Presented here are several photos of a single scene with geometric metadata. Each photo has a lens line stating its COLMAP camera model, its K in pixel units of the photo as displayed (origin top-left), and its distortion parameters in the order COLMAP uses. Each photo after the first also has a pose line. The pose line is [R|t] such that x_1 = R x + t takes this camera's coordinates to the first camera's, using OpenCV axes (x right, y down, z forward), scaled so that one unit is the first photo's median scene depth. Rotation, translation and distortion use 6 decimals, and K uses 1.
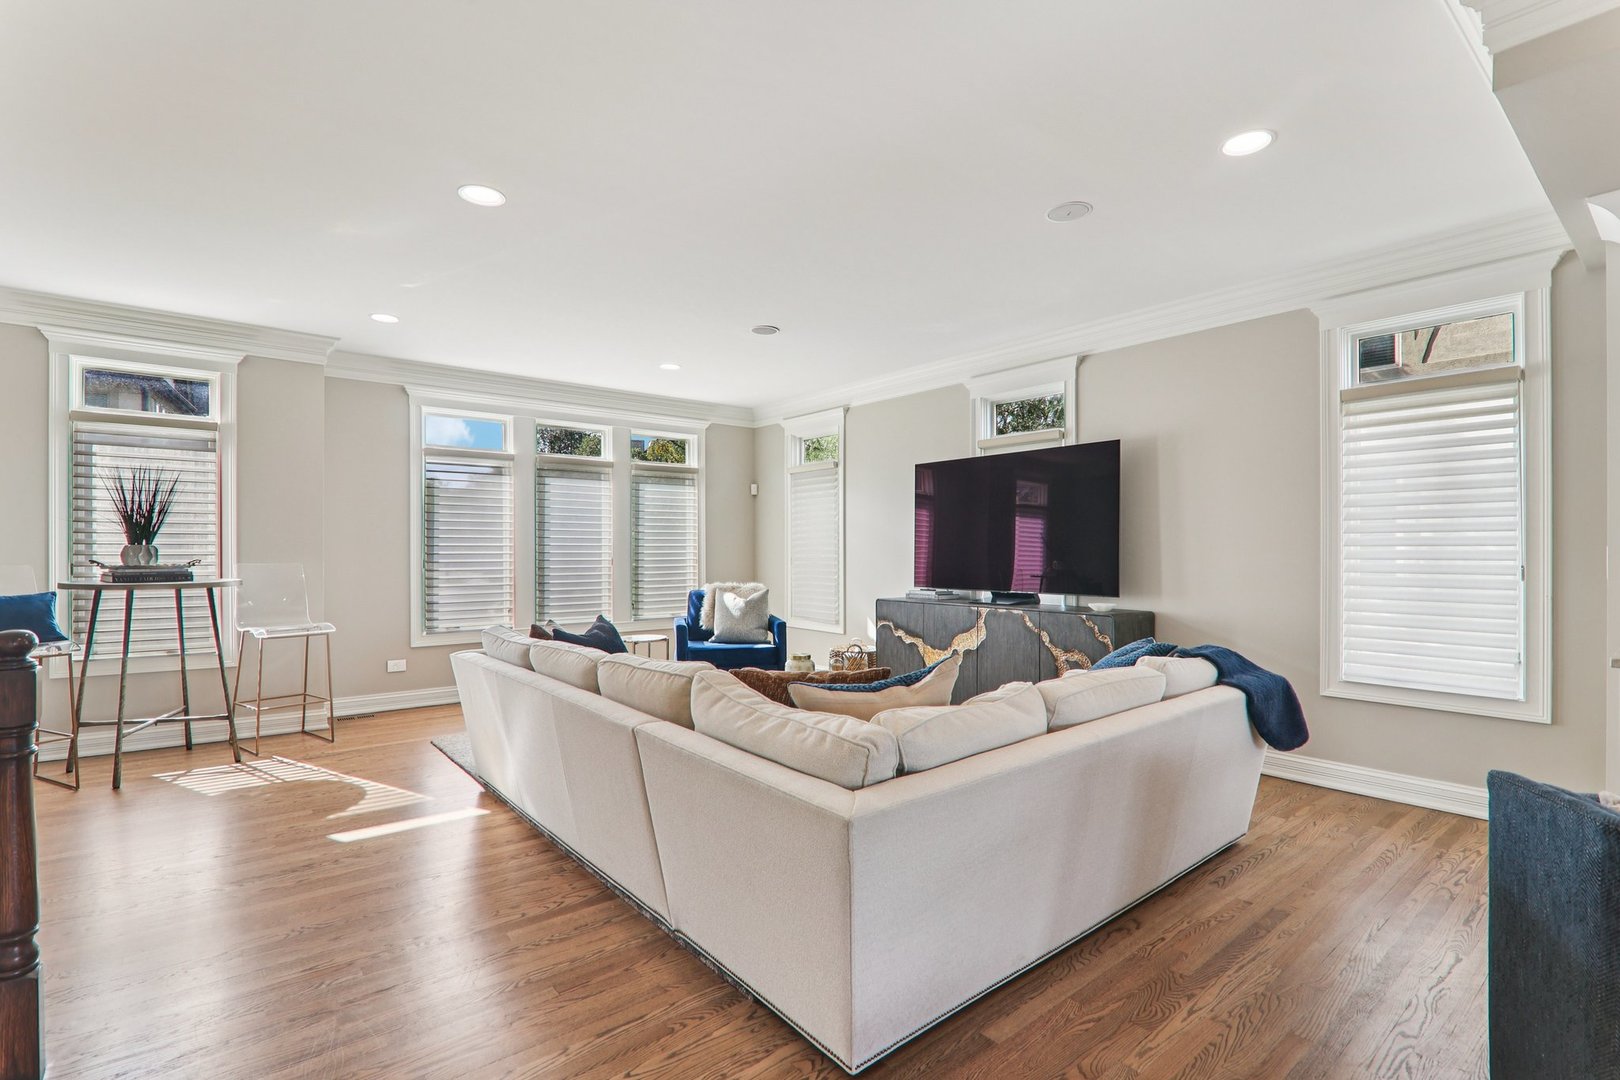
lens RADIAL K [[757.9, 0, 824.2], [0, 757.9, 552.4], [0, 0, 1]] dist [-0.016104, 0.000052]
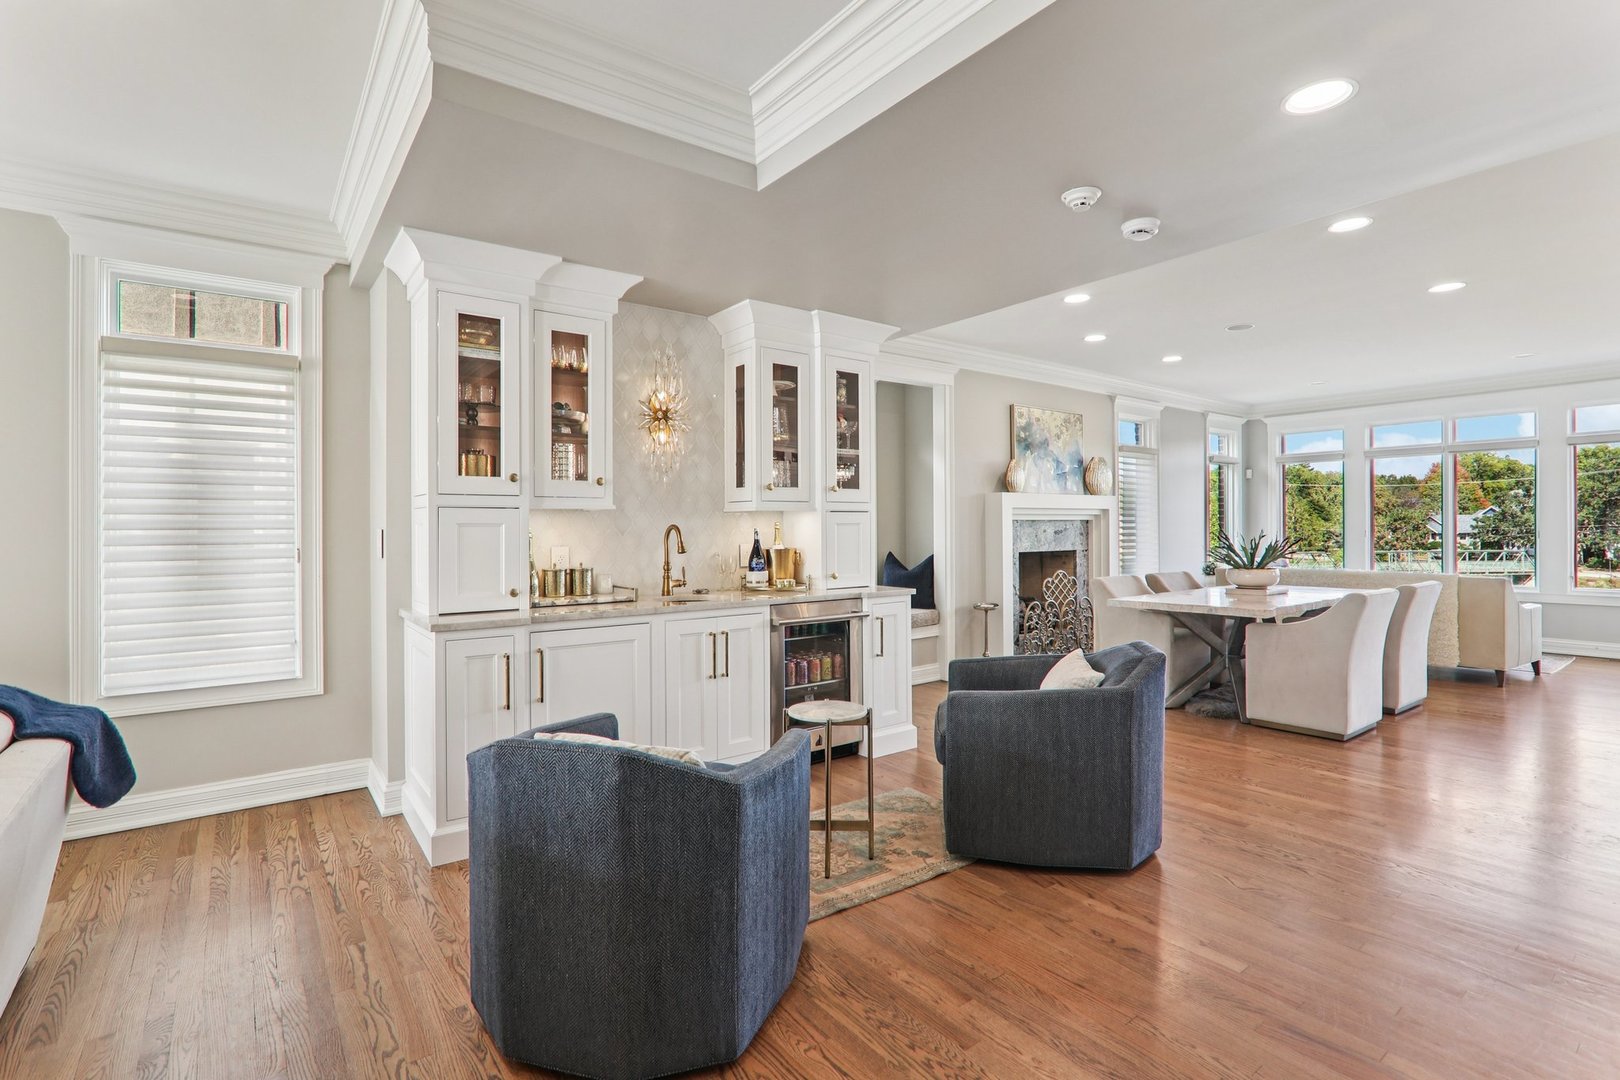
lens RADIAL K [[753.0, 0, 798.8], [0, 753.0, 528.8], [0, 0, 1]] dist [-0.018261, 0.000224]
pose [[0.056968, 0.000401, 0.998376, -0.056794], [0.008710, 0.999962, -0.000899, -0.002185], [-0.998338, 0.008747, 0.056962, 0.203832]]
